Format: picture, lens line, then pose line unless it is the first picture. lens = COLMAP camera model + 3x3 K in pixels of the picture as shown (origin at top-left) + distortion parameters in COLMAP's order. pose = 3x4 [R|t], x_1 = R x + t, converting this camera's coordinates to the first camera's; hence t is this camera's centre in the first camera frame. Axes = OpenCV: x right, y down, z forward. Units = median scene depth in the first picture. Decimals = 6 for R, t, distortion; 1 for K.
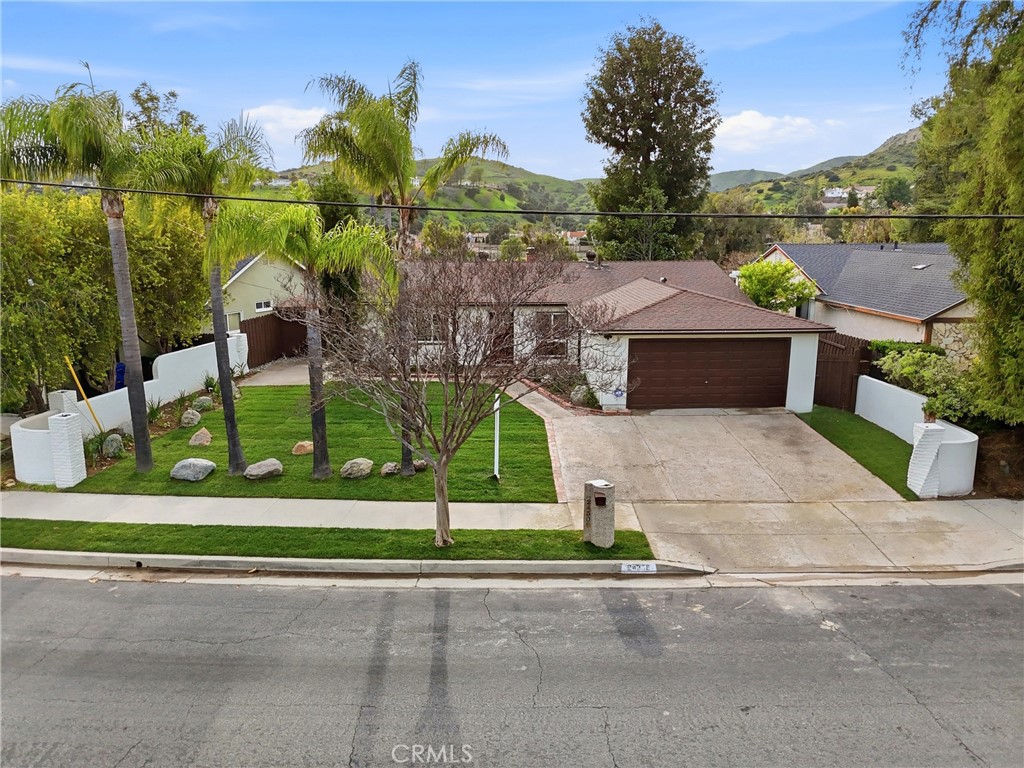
lens RADIAL K [[754.4, 0, 516.4], [0, 754.4, 382.5], [0, 0, 1]] dist [0.064552, -0.054599]
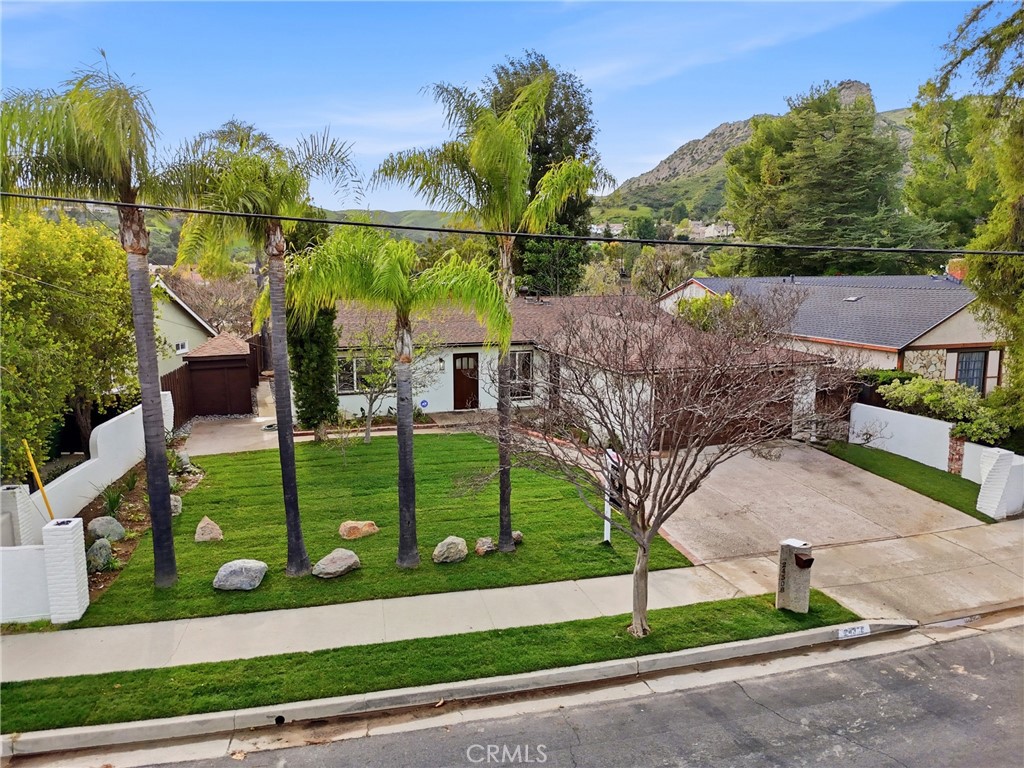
lens RADIAL K [[754.4, 0, 516.4], [0, 754.4, 382.5], [0, 0, 1]] dist [0.064552, -0.054599]
pose [[0.954589, -0.047484, 0.294119, -0.405733], [0.059236, 0.997757, -0.031173, -0.044076], [-0.291979, 0.047179, 0.955260, 0.178498]]
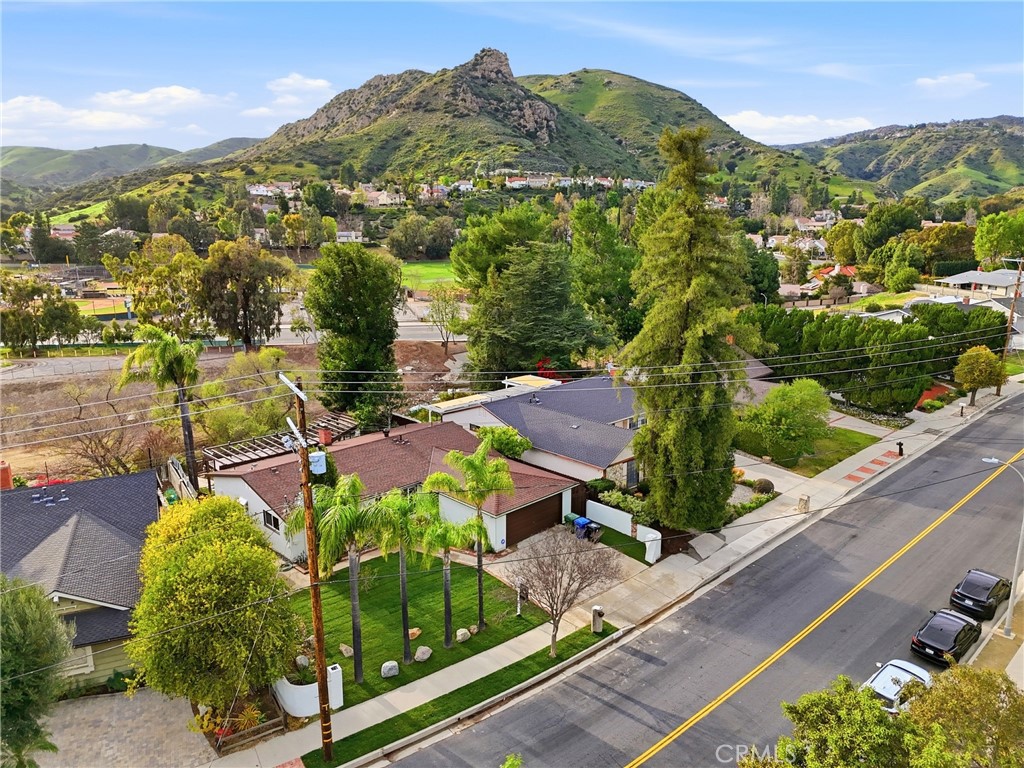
lens RADIAL K [[754.4, 0, 516.4], [0, 754.4, 382.5], [0, 0, 1]] dist [0.064552, -0.054599]
pose [[0.743279, -0.153888, 0.651042, -1.380111], [0.133827, 0.987715, 0.080681, -0.721265], [-0.655460, 0.027158, 0.754742, -0.637009]]
